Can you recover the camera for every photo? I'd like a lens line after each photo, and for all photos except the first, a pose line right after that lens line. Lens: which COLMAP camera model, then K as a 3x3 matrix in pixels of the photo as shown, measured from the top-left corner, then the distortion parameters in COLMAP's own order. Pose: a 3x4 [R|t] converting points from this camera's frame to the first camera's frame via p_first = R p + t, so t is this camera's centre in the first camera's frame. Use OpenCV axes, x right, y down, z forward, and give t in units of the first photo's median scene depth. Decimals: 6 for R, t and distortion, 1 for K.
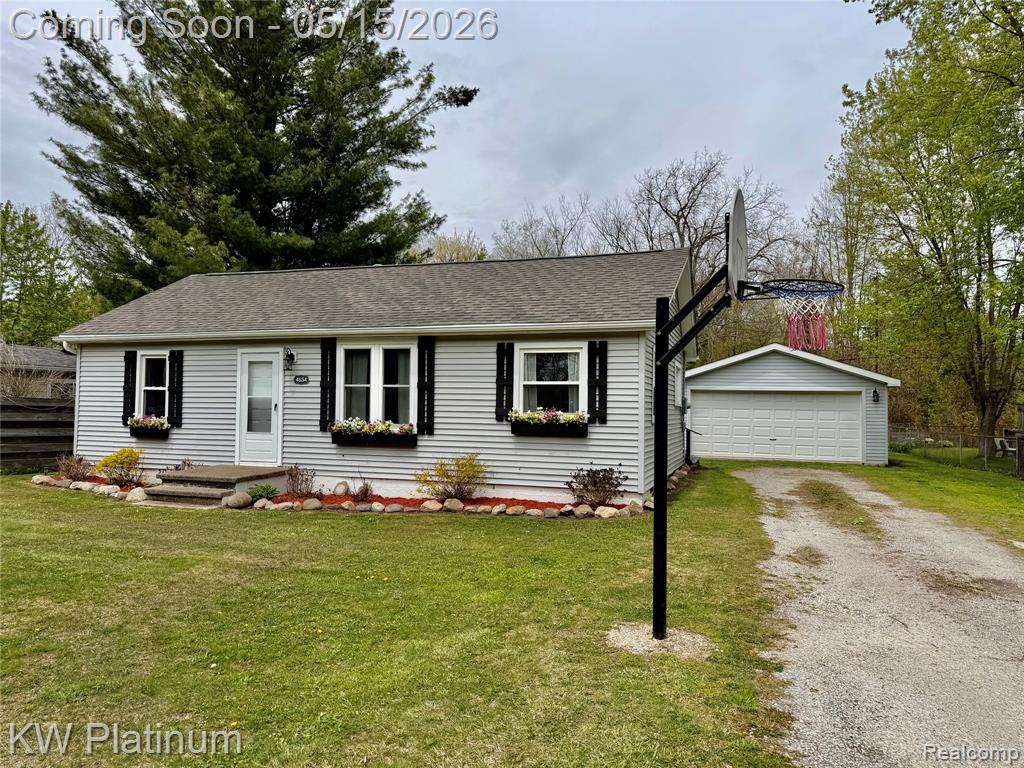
lens RADIAL K [[718.3, 0, 512.0], [0, 718.3, 384.0], [0, 0, 1]] dist [0.065127, -0.069740]
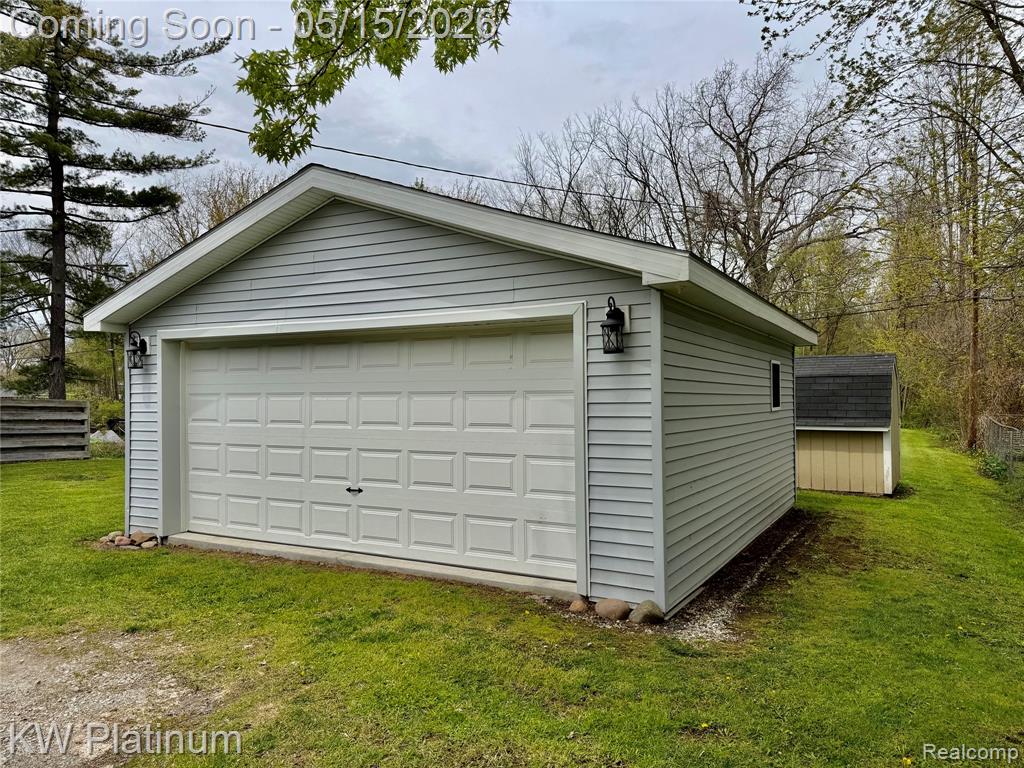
lens RADIAL K [[723.7, 0, 512.0], [0, 723.7, 384.0], [0, 0, 1]] dist [0.007684, -0.003941]
pose [[0.980761, -0.021511, -0.194023, 0.824993], [0.023854, 0.999668, 0.009743, 0.051130], [0.193749, -0.014184, 0.980949, 1.206986]]
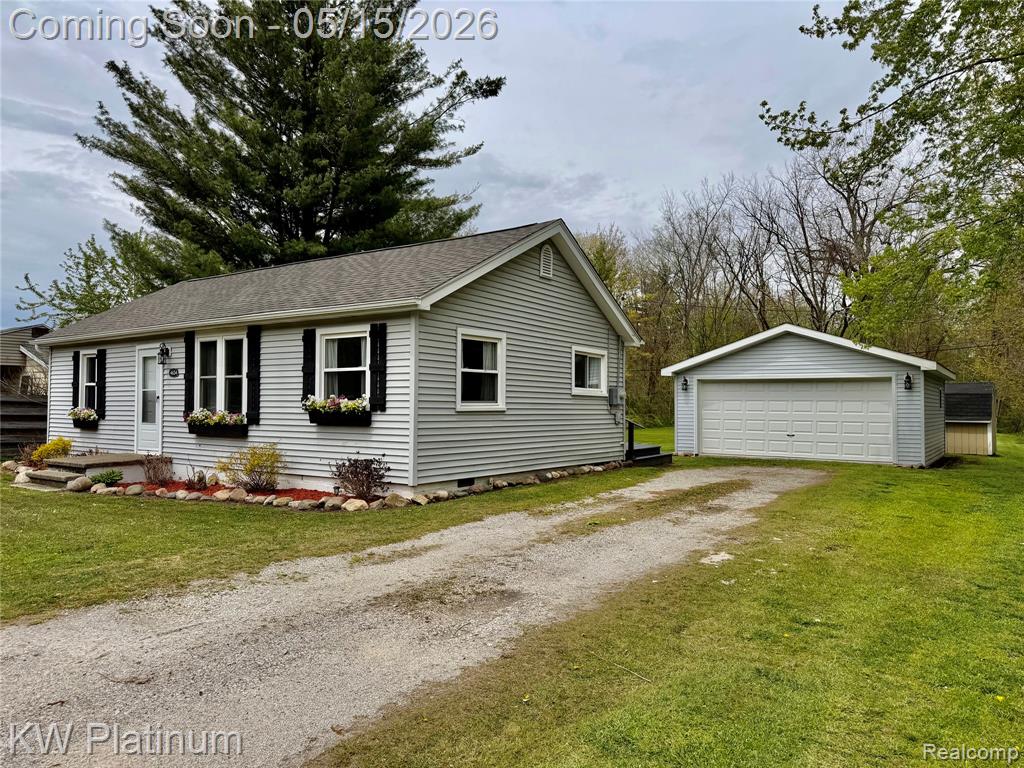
lens RADIAL K [[723.7, 0, 512.0], [0, 723.7, 384.0], [0, 0, 1]] dist [0.007684, -0.003941]
pose [[0.958734, -0.016705, -0.283814, 0.485571], [0.016300, 0.999860, -0.003787, 0.022625], [0.283837, -0.000995, 0.958872, 0.129515]]
